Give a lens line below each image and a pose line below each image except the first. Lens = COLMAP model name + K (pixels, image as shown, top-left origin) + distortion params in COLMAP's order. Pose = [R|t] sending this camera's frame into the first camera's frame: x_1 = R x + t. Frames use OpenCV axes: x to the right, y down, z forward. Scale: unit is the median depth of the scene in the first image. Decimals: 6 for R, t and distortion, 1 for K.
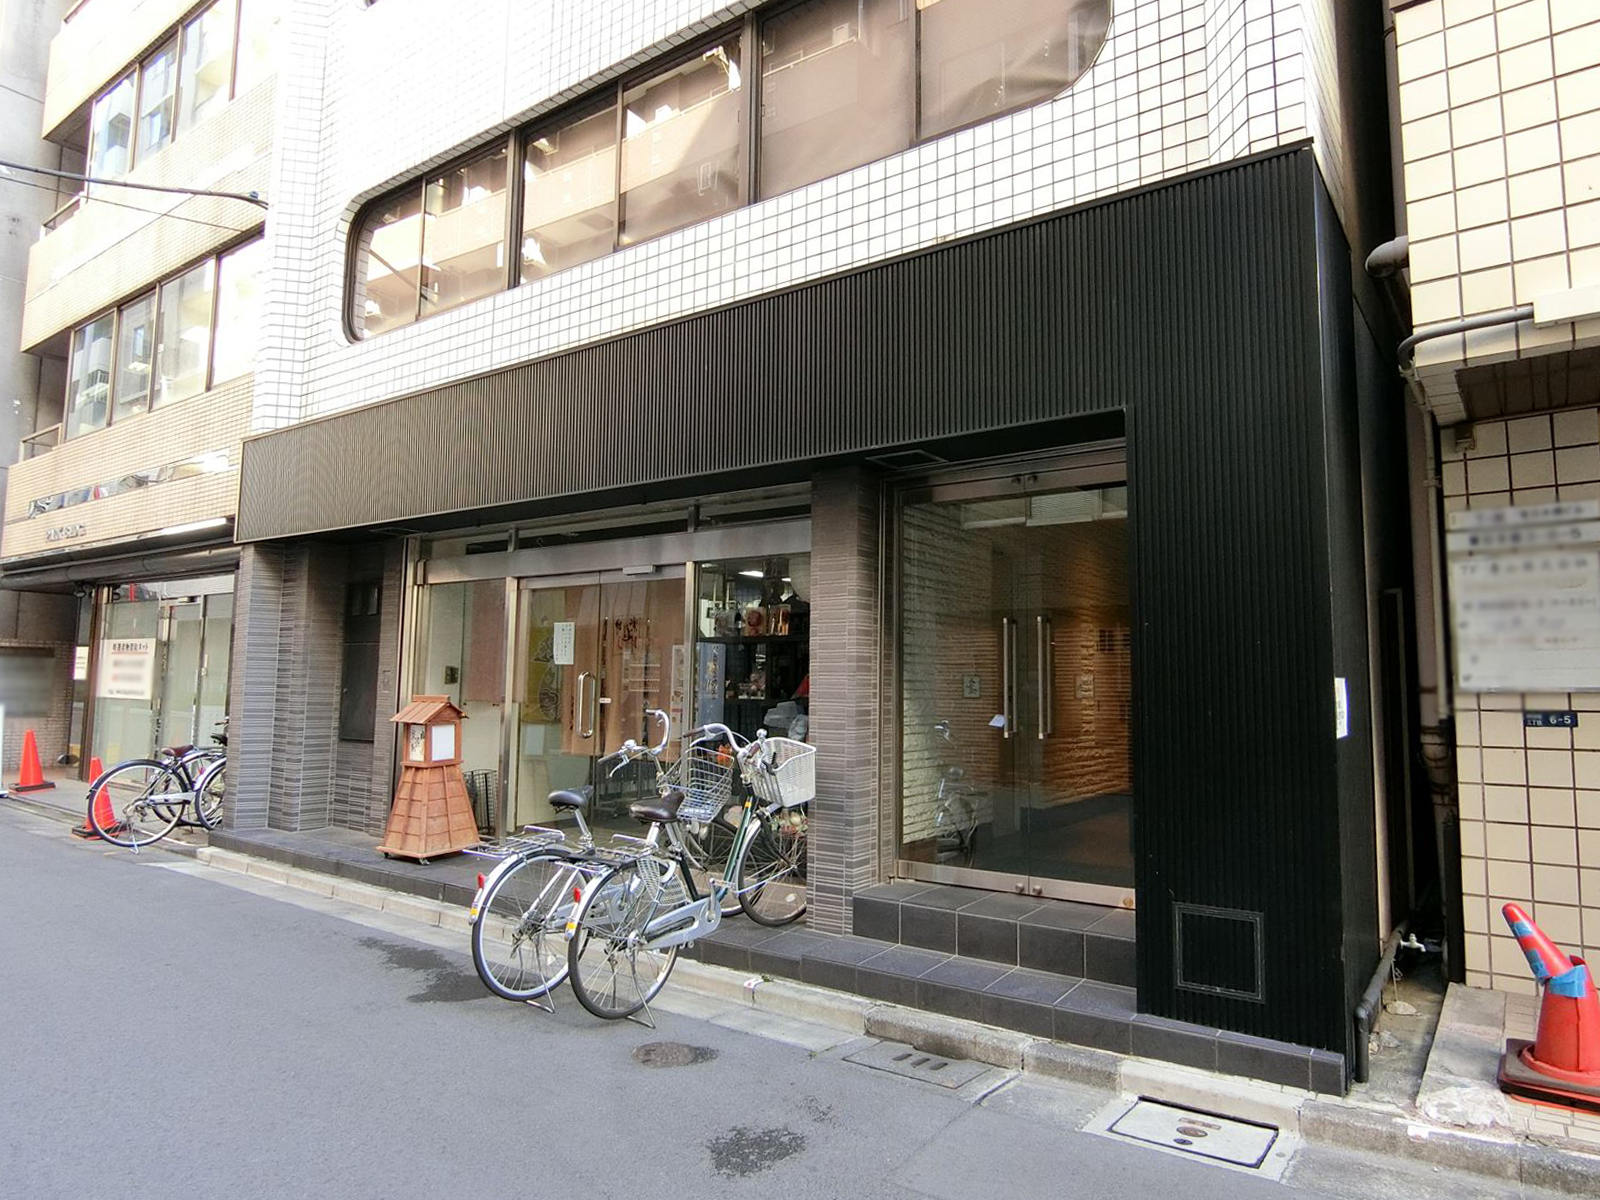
lens RADIAL K [[925.9, 0, 818.2], [0, 925.9, 596.7], [0, 0, 1]] dist [-0.004422, -0.023940]
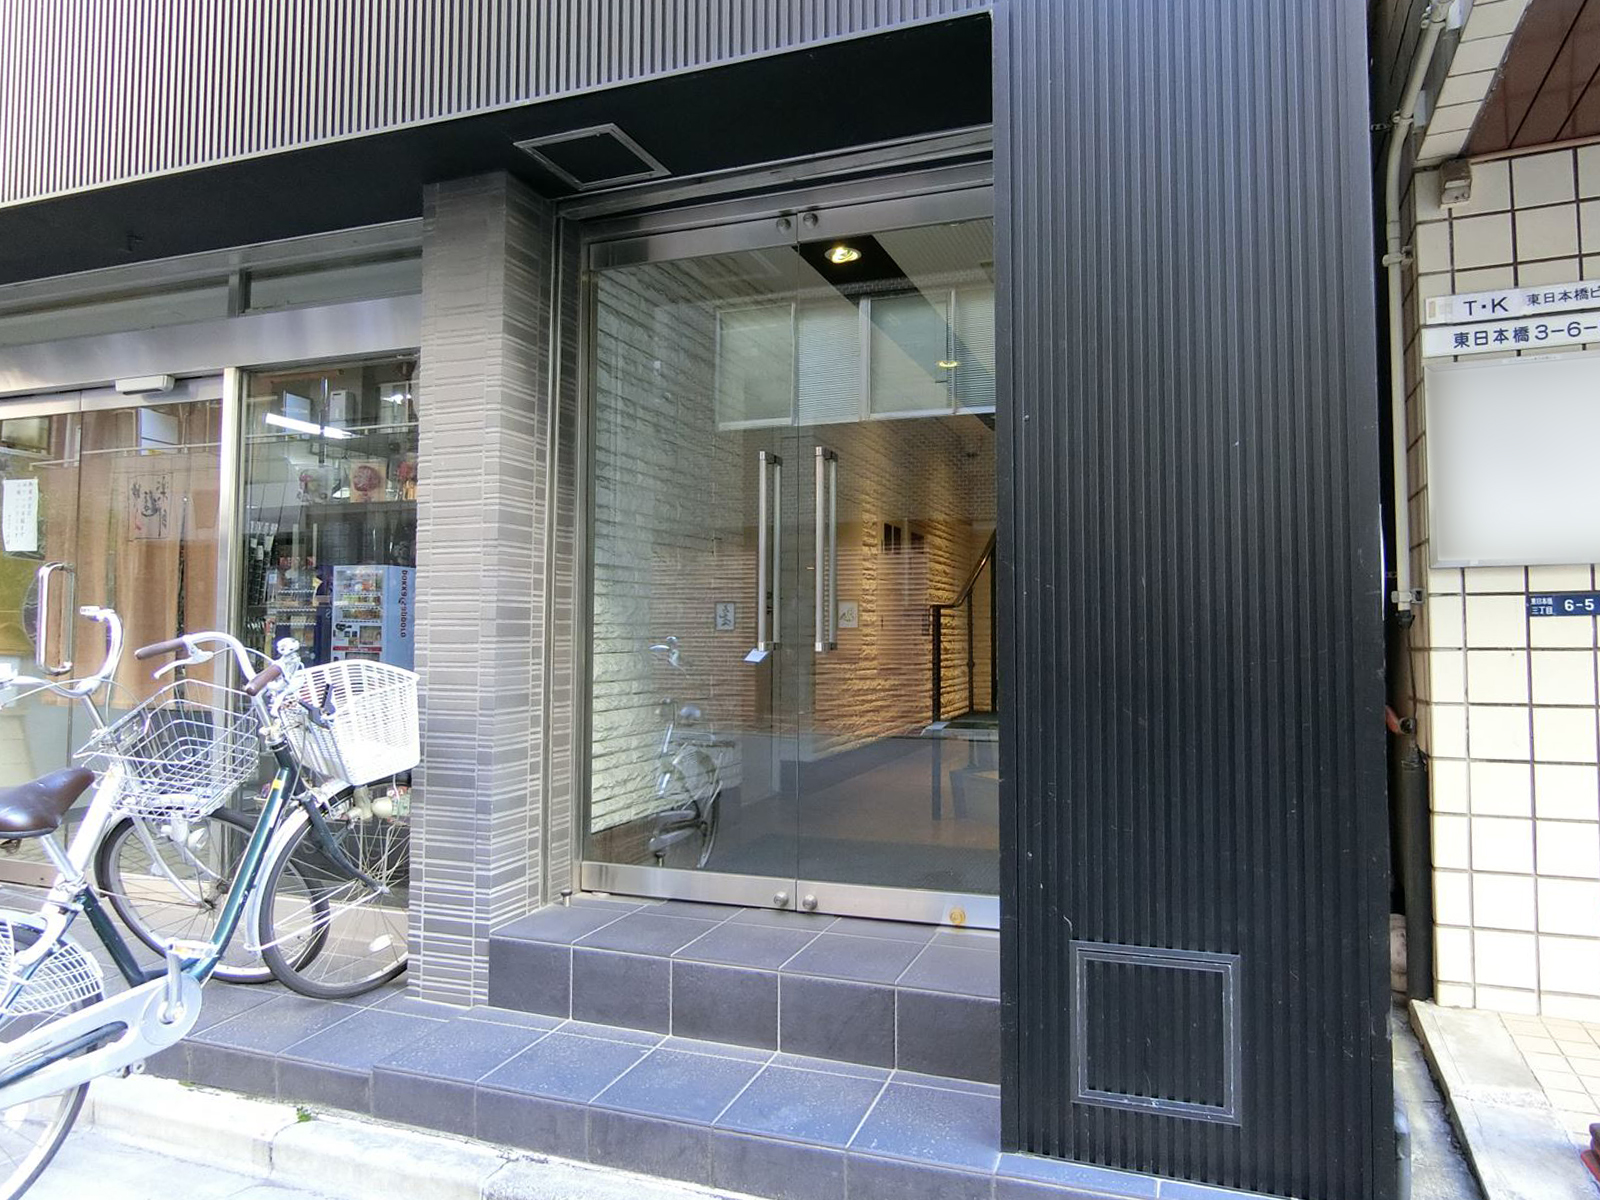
lens RADIAL K [[925.9, 0, 818.2], [0, 925.9, 596.7], [0, 0, 1]] dist [-0.004422, -0.023940]
pose [[0.966920, 0.000340, 0.255079, 0.086585], [-0.014263, 0.998507, 0.052735, 0.085347], [-0.254681, -0.054629, 0.965481, 0.418184]]
